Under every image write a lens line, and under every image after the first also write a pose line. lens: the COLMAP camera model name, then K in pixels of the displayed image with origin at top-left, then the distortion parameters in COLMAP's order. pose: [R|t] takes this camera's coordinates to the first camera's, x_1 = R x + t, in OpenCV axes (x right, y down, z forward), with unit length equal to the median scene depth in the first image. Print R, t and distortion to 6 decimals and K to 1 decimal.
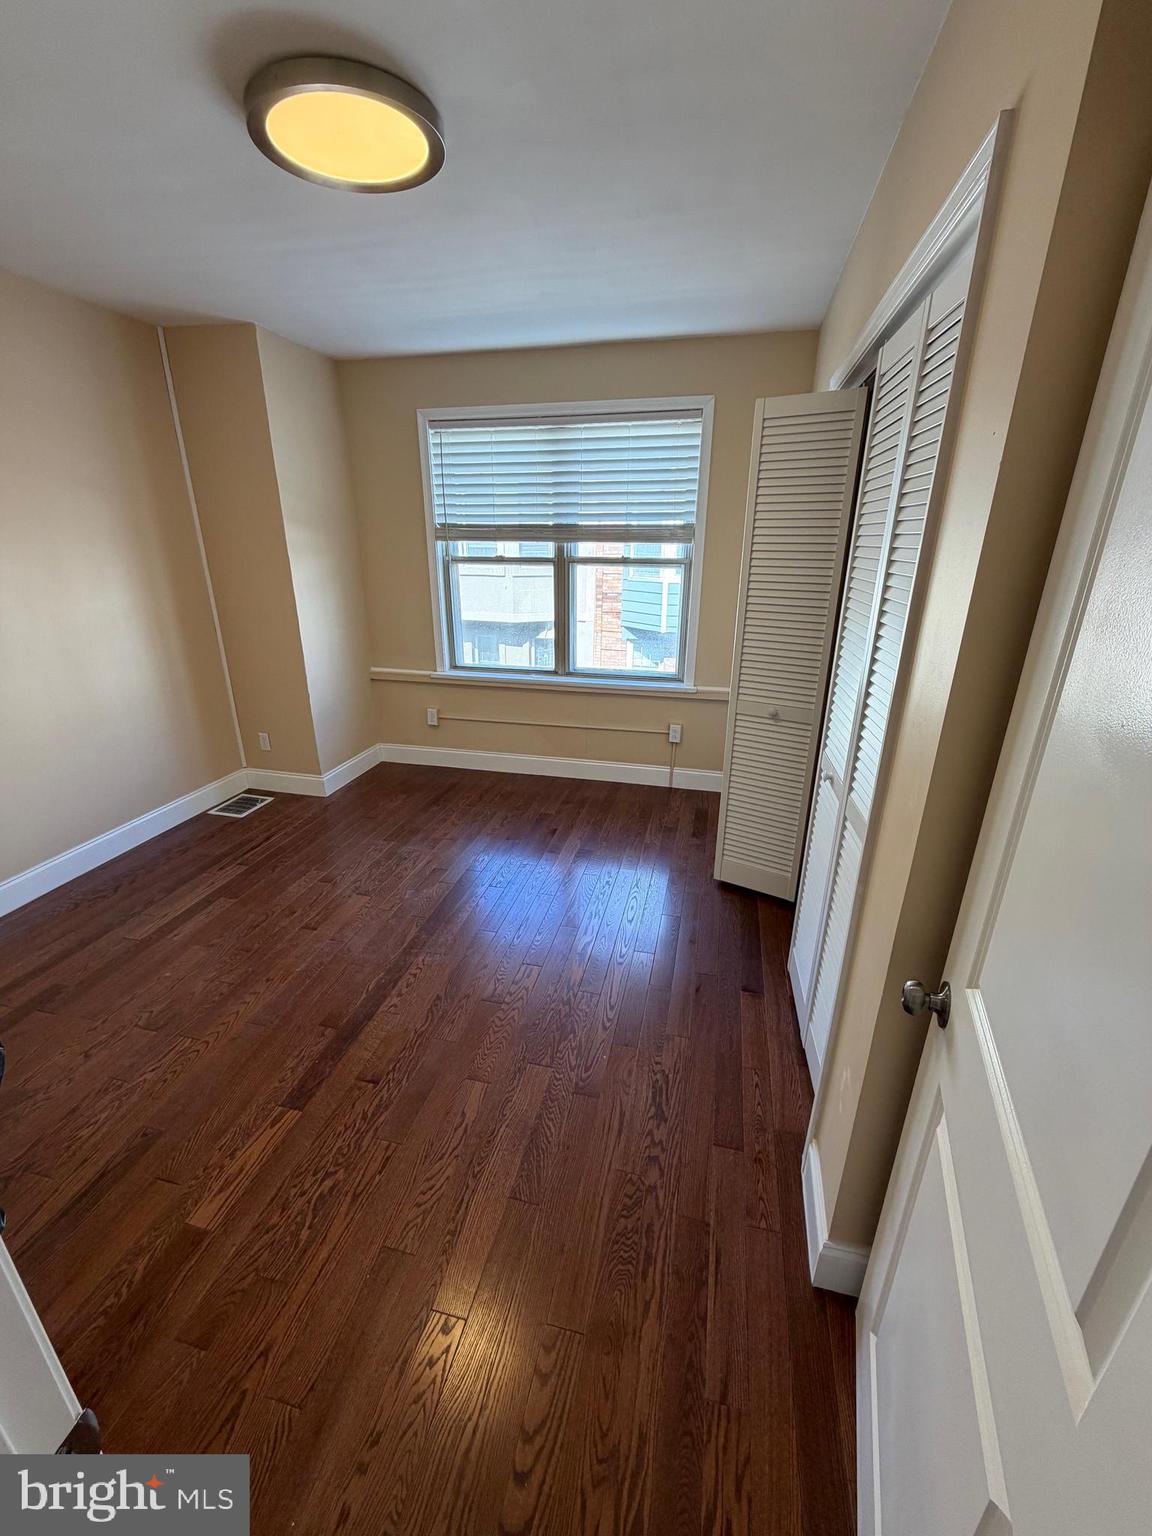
lens RADIAL K [[616.6, 0, 573.4], [0, 616.6, 763.7], [0, 0, 1]] dist [-0.003997, -0.000113]
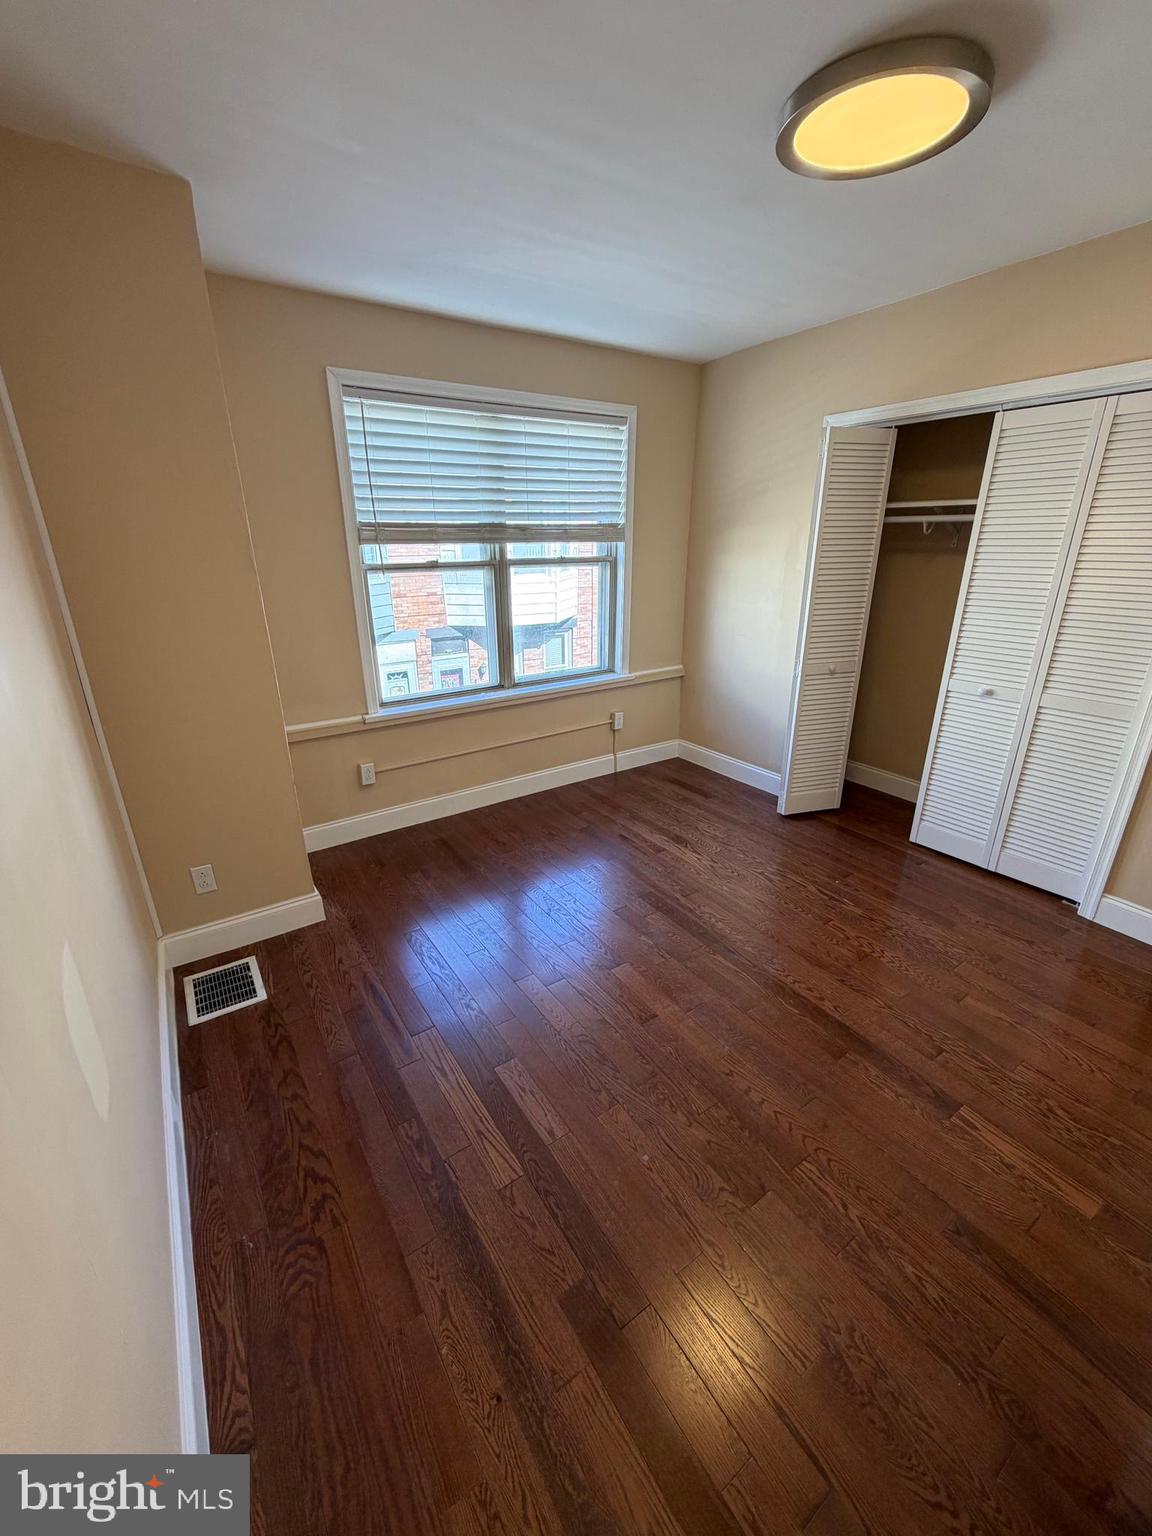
lens RADIAL K [[616.6, 0, 575.6], [0, 616.6, 767.5], [0, 0, 1]] dist [-0.003997, -0.000113]
pose [[0.675622, -0.268728, 0.686528, -0.650791], [0.267438, 0.957108, 0.111452, -0.112631], [-0.687031, 0.108304, 0.718511, 0.301146]]
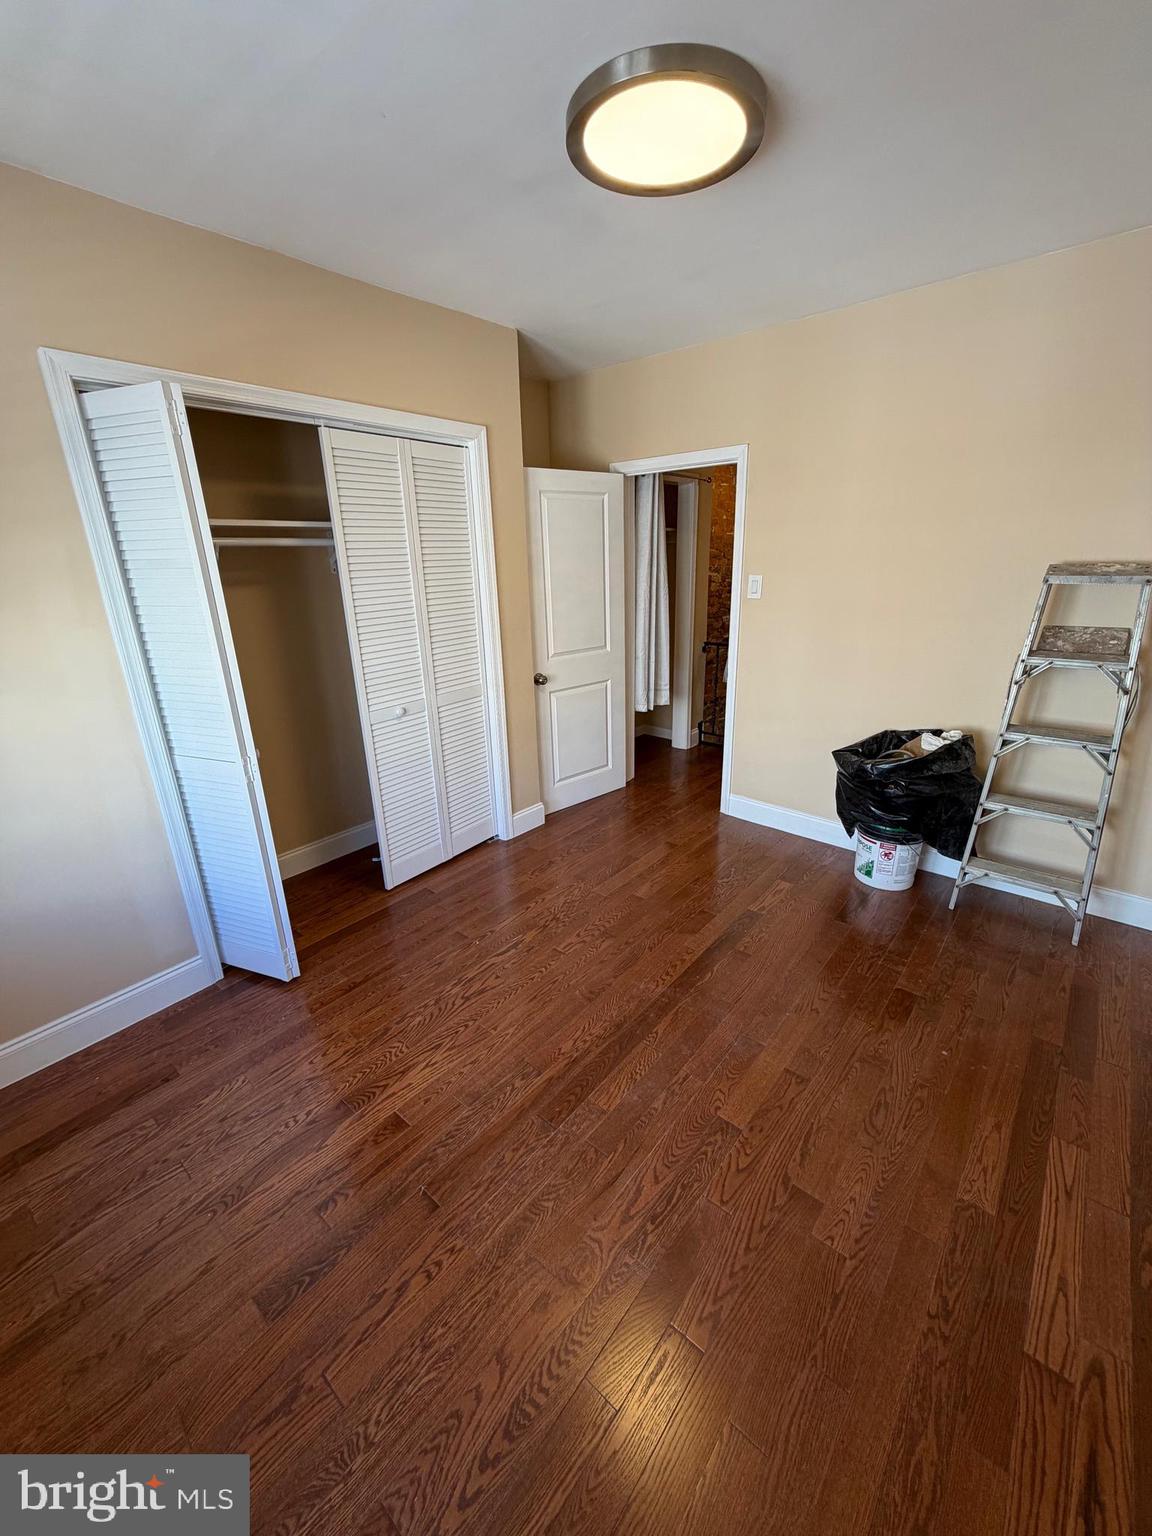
lens RADIAL K [[616.6, 0, 572.0], [0, 616.6, 763.8], [0, 0, 1]] dist [-0.003997, -0.000113]
pose [[-0.895876, -0.125687, 0.426156, -0.307529], [0.174321, 0.782815, 0.597339, -0.342241], [-0.408678, 0.609429, -0.679395, 0.931987]]
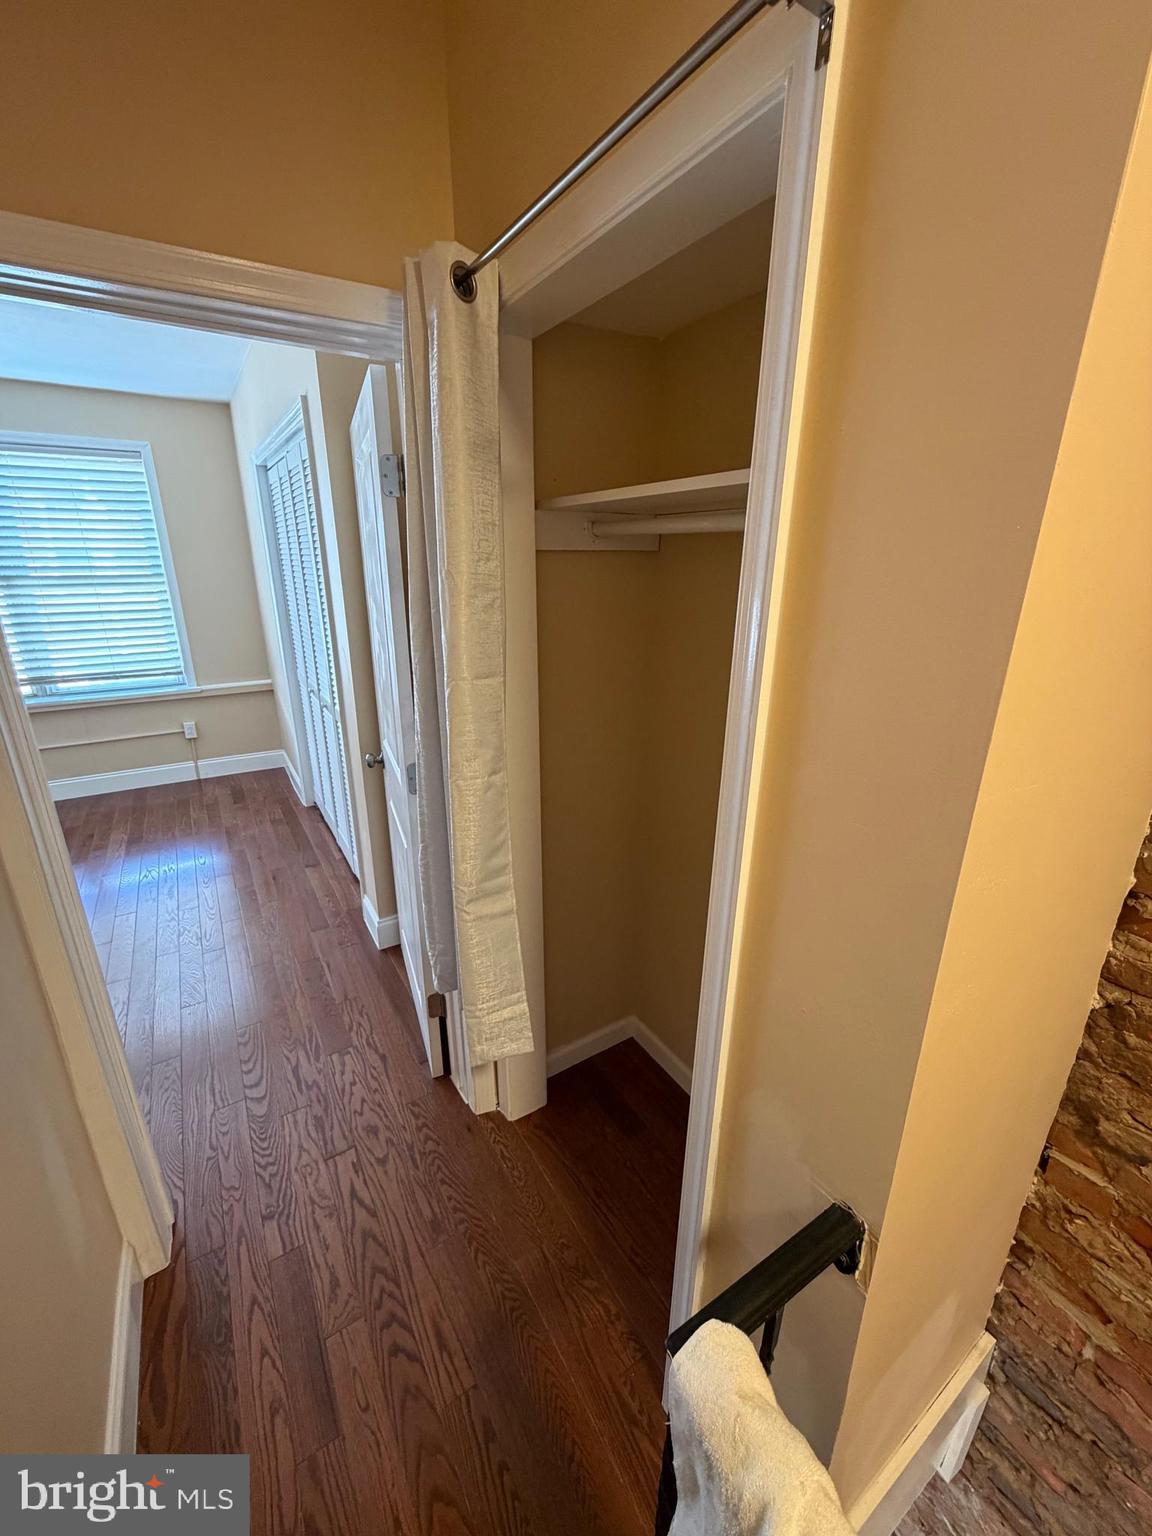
lens RADIAL K [[616.6, 0, 572.3], [0, 616.6, 767.8], [0, 0, 1]] dist [-0.003997, -0.000113]
pose [[0.705383, -0.229916, 0.670503, -0.117422], [0.241781, 0.967246, 0.077311, 0.102217], [-0.666316, 0.107581, 0.737868, -0.301101]]
